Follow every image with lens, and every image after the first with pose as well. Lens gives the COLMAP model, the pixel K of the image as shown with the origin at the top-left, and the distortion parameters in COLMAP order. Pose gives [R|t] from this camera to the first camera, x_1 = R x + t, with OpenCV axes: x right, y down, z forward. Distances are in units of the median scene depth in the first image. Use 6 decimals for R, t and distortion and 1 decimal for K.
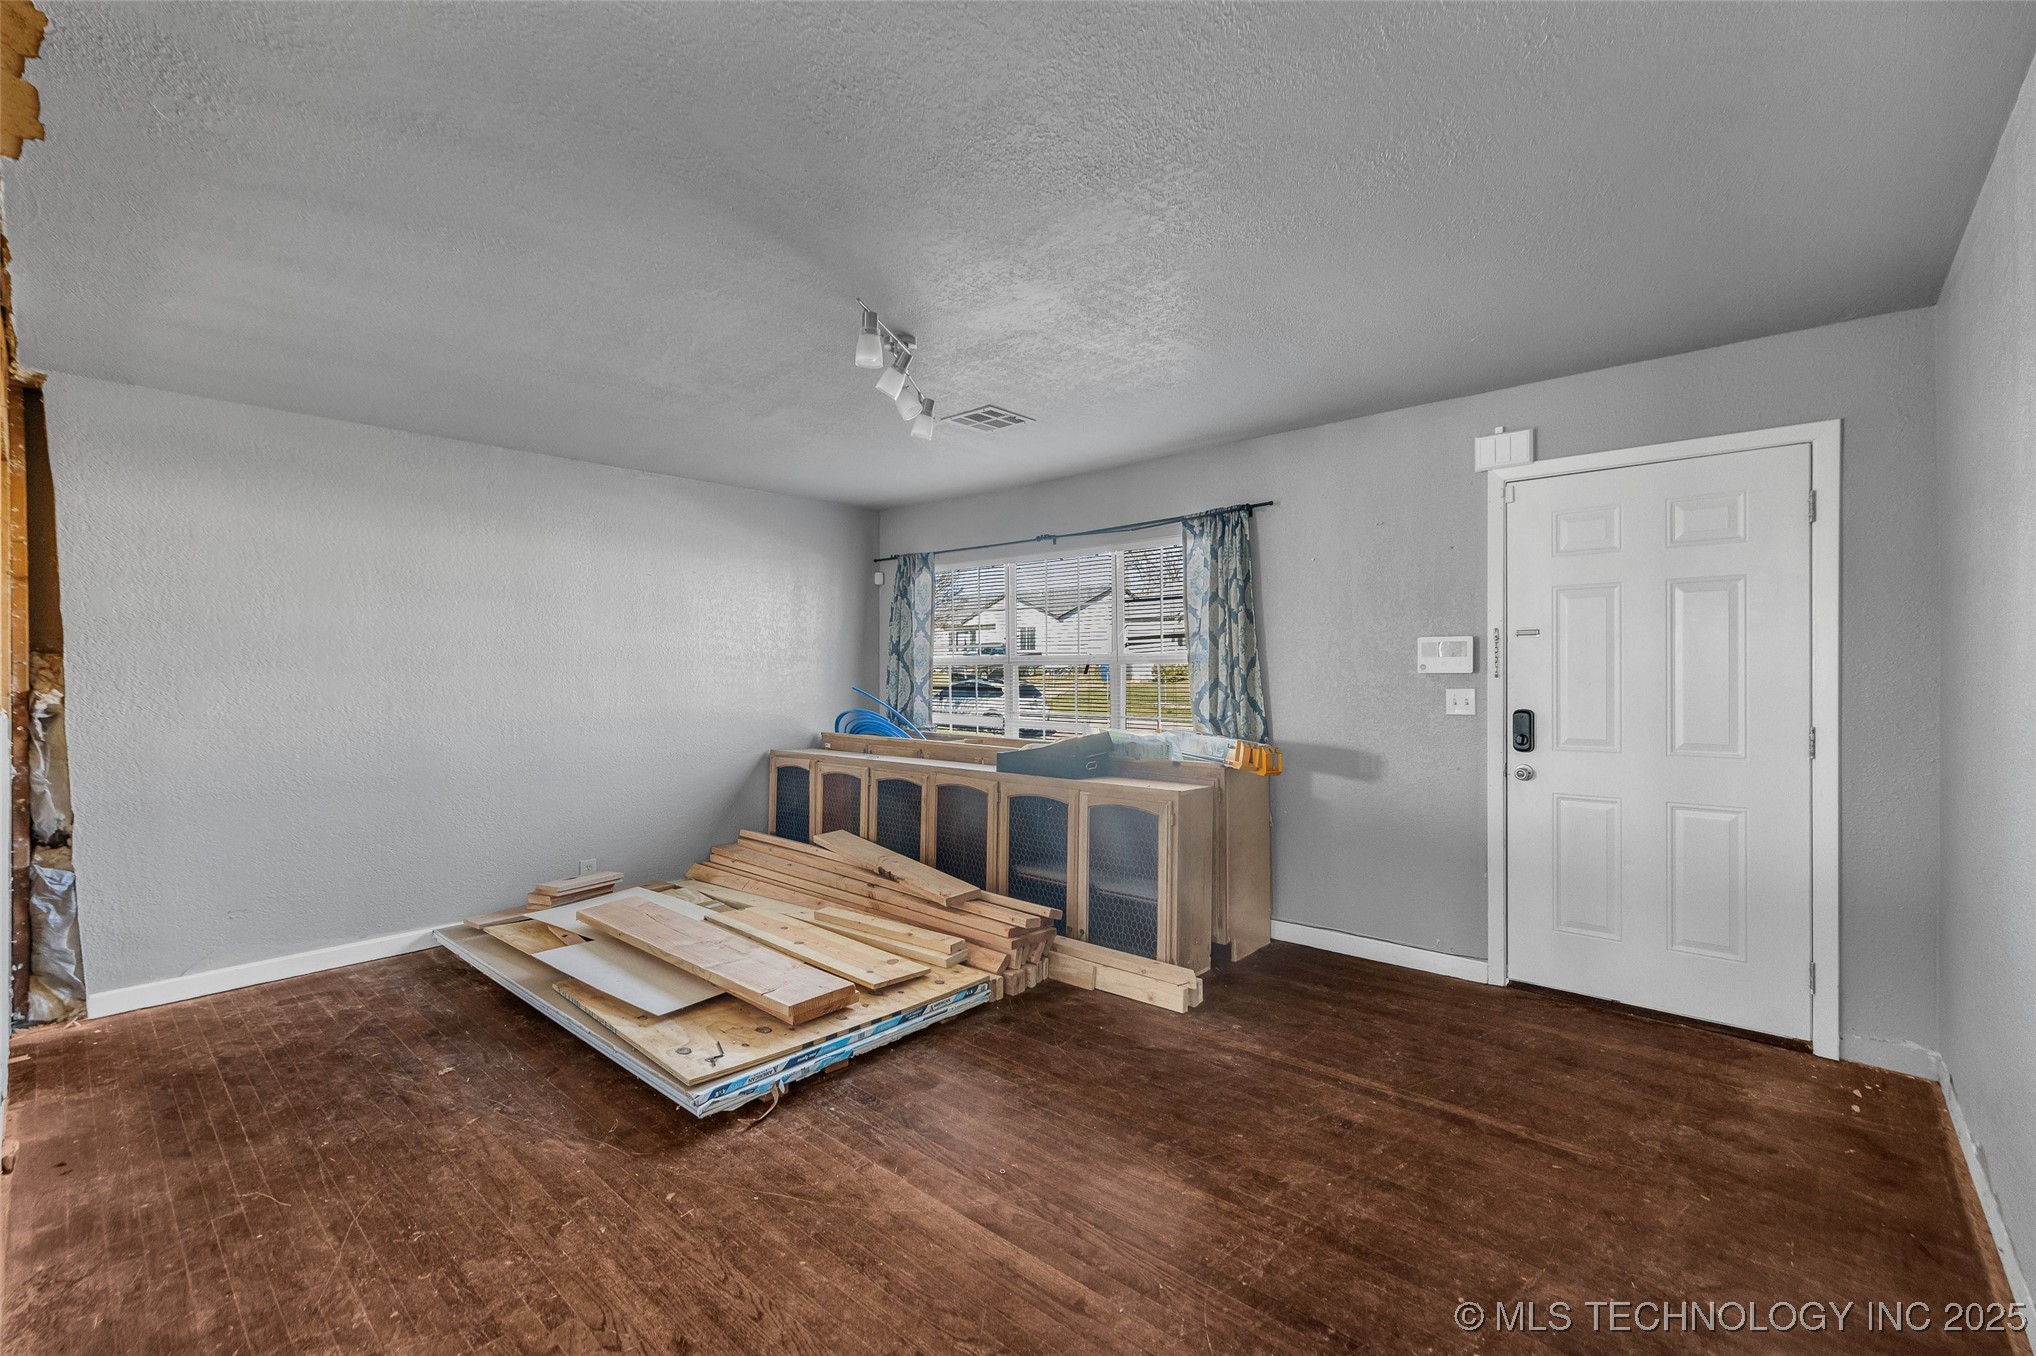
lens RADIAL K [[860.3, 0, 1017.1], [0, 860.3, 675.9], [0, 0, 1]] dist [-0.006572, 0.000444]
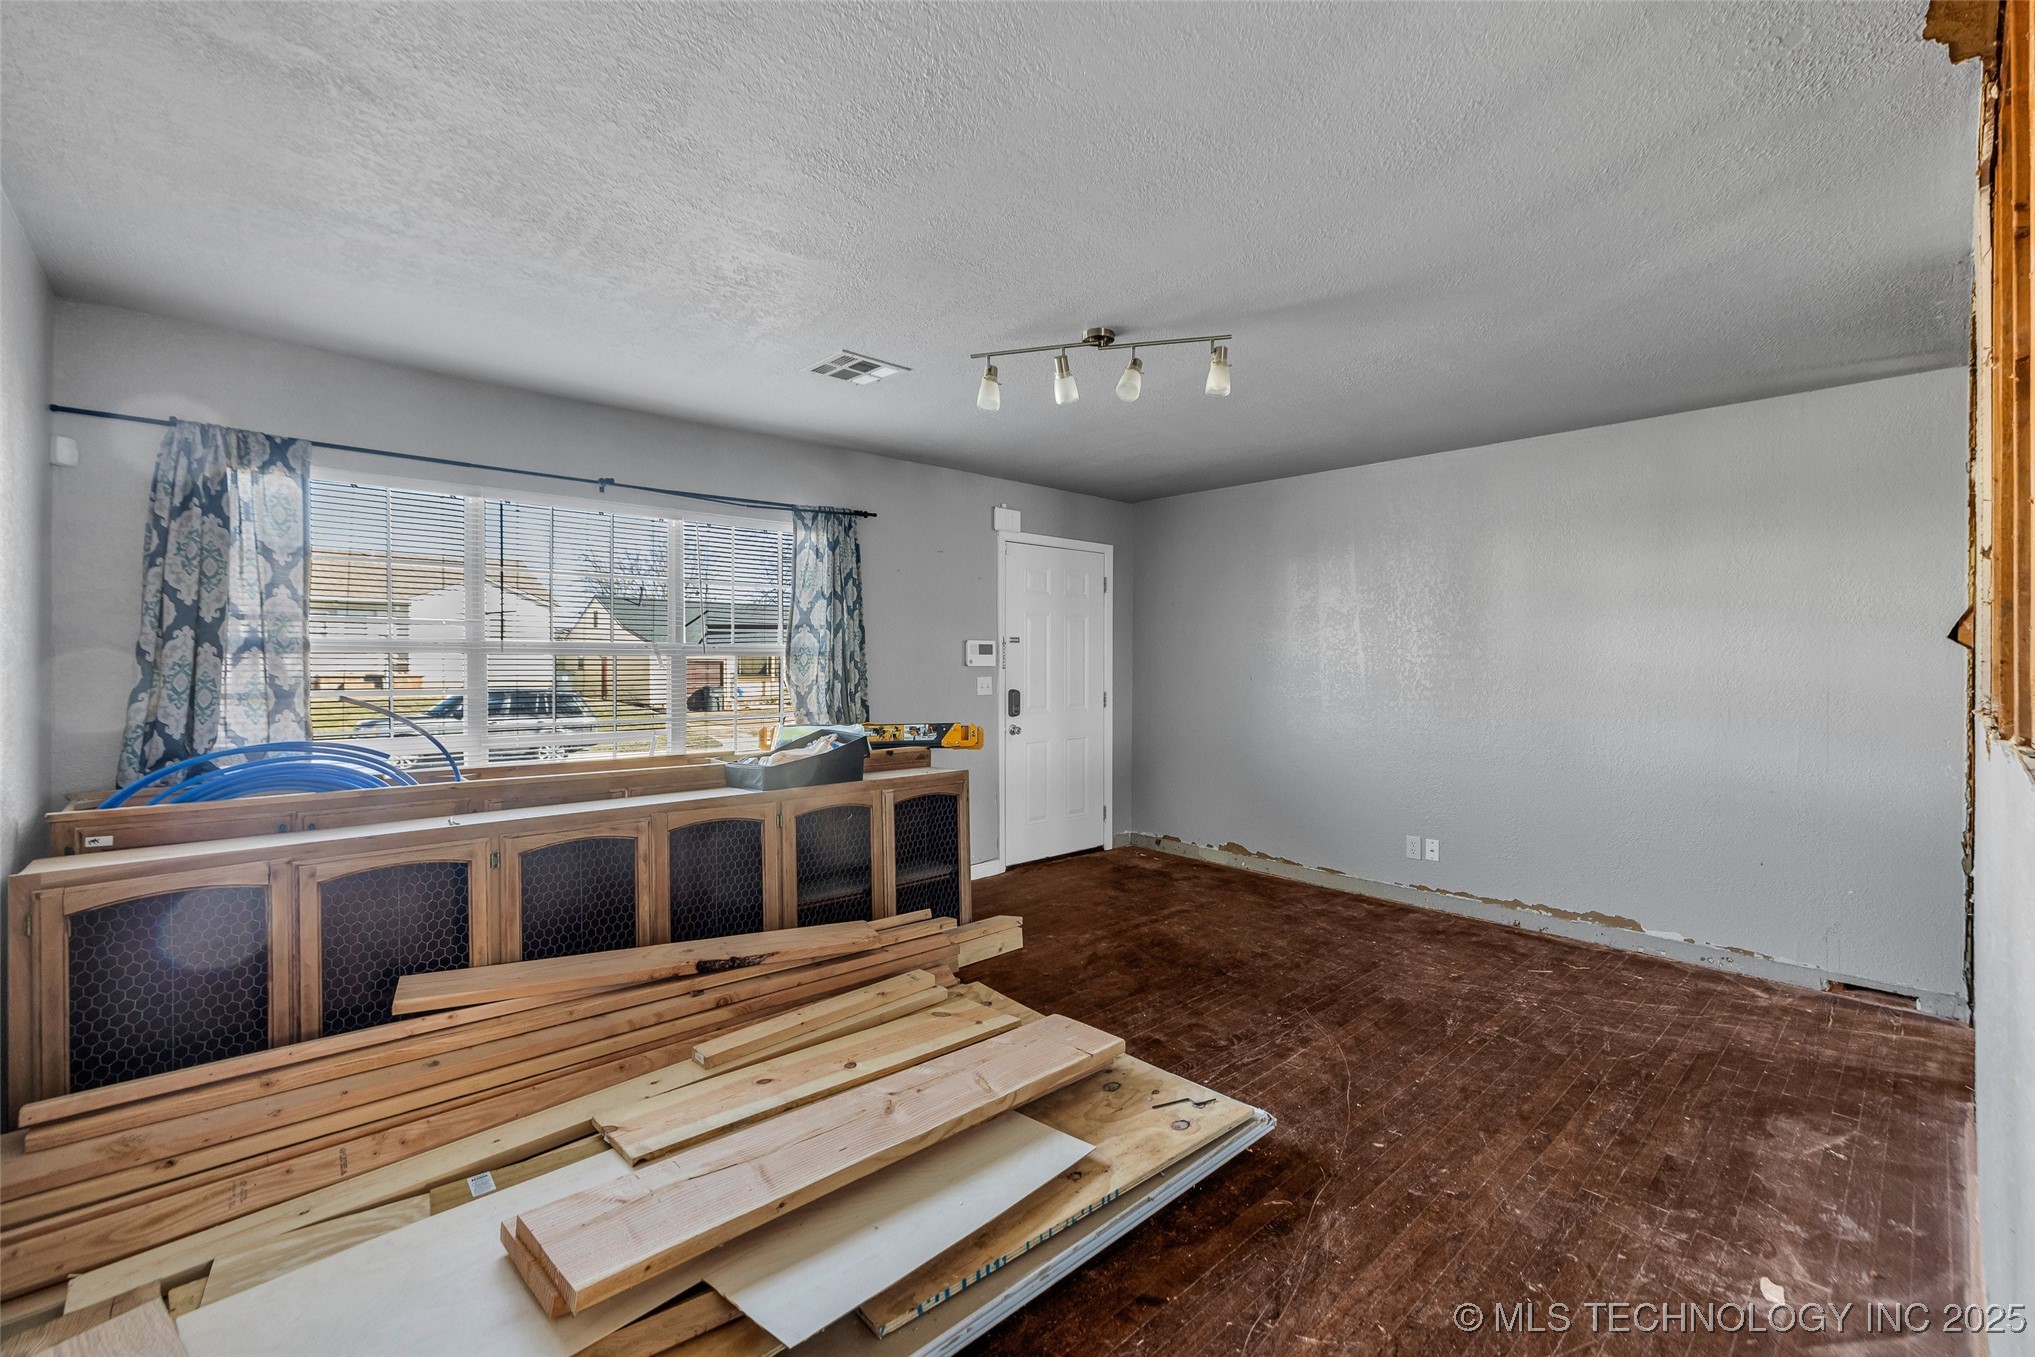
lens RADIAL K [[859.9, 0, 1013.1], [0, 859.9, 666.1], [0, 0, 1]] dist [-0.006572, 0.000444]
pose [[0.101487, -0.002544, 0.994834, -1.016966], [0.003917, 0.999990, 0.002157, -0.006297], [-0.994829, 0.003678, 0.101496, 0.892287]]
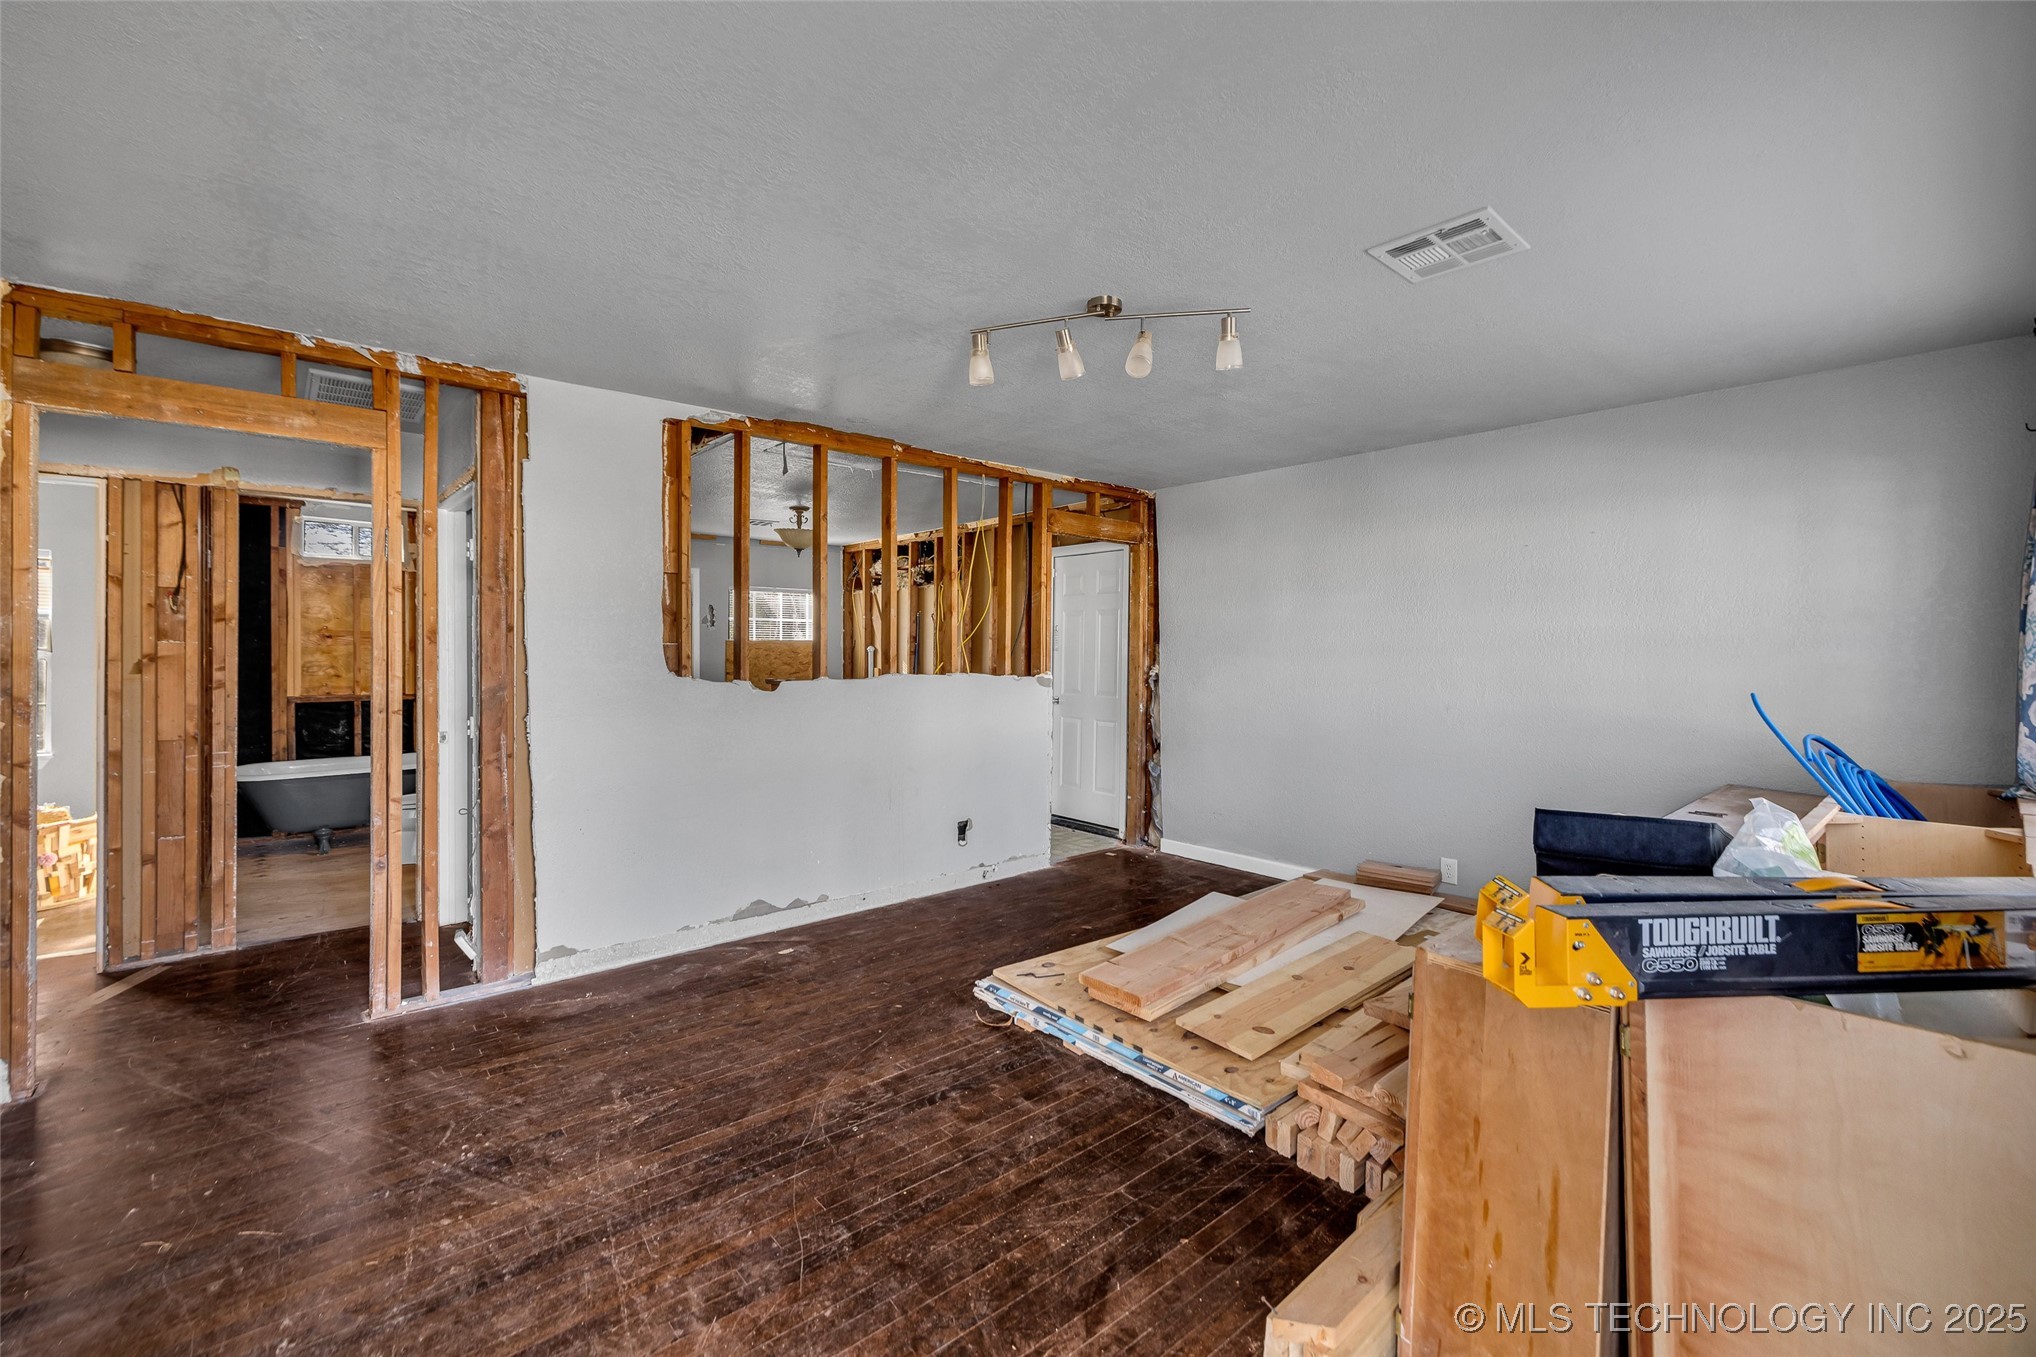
lens RADIAL K [[860.3, 0, 1022.7], [0, 860.3, 659.5], [0, 0, 1]] dist [-0.006572, 0.000444]
pose [[-0.122689, 0.015605, -0.992322, 0.701396], [-0.013184, 0.999763, 0.017352, -0.021962], [0.992358, 0.015212, -0.122454, 0.919816]]
